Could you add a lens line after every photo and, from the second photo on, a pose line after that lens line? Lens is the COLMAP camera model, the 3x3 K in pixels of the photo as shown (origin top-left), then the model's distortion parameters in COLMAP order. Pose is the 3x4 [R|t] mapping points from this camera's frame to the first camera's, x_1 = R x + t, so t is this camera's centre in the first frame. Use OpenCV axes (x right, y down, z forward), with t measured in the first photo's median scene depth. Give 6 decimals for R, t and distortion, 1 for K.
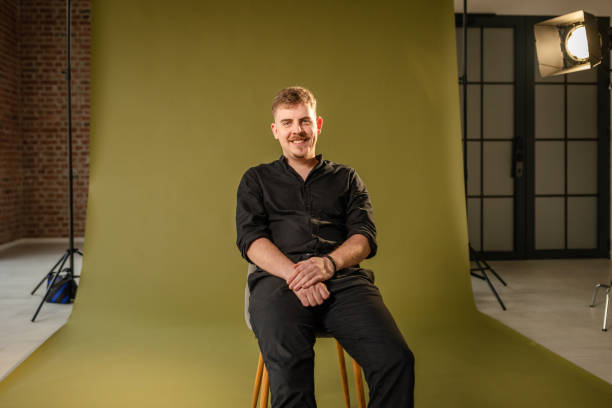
lens RADIAL K [[617.3, 0, 282.7], [0, 617.3, 178.2], [0, 0, 1]] dist [-0.011619, 0.000000]
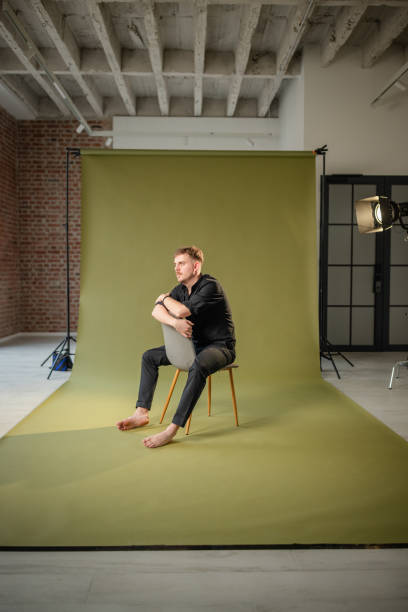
lens RADIAL K [[585.5, 0, 205.3], [0, 585.5, 300.9], [0, 0, 1]] dist [-0.012239, 0.000000]
pose [[0.998862, 0.011514, -0.046282, 0.053502], [-0.010118, 0.999490, 0.030278, -0.018140], [0.046607, -0.029775, 0.998469, -0.333604]]
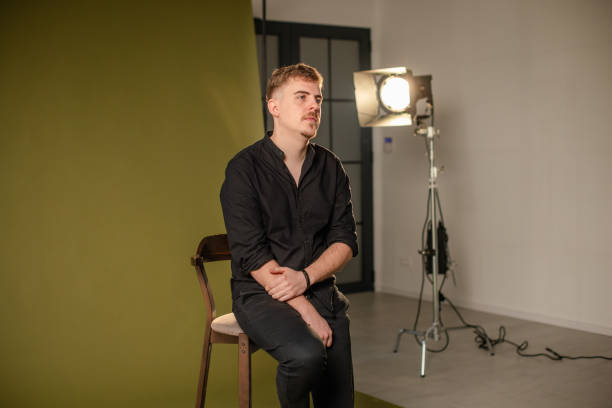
lens RADIAL K [[882.6, 0, 307.2], [0, 882.6, 201.0], [0, 0, 1]] dist [-0.038597, 0.000000]
pose [[0.870405, -0.035916, 0.491024, -0.204077], [0.015175, 0.998819, 0.046158, -0.067078], [-0.492102, -0.032725, 0.869922, -0.103844]]
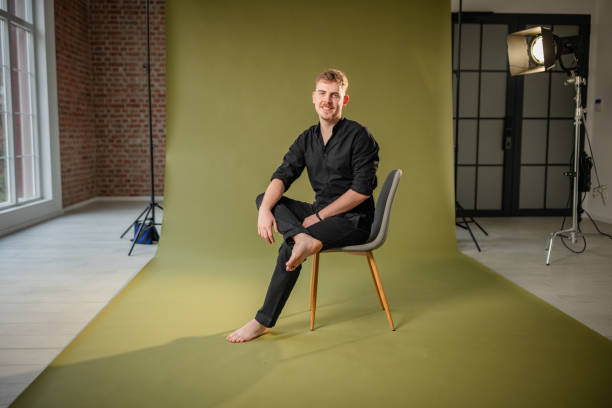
lens RADIAL K [[585.5, 0, 305.9], [0, 585.5, 200.4], [0, 0, 1]] dist [-0.012239, 0.000000]
pose [[0.999857, 0.008495, -0.014637, 0.001374], [-0.007059, 0.995405, 0.095496, -0.008760], [0.015381, -0.095379, 0.995322, -0.164096]]
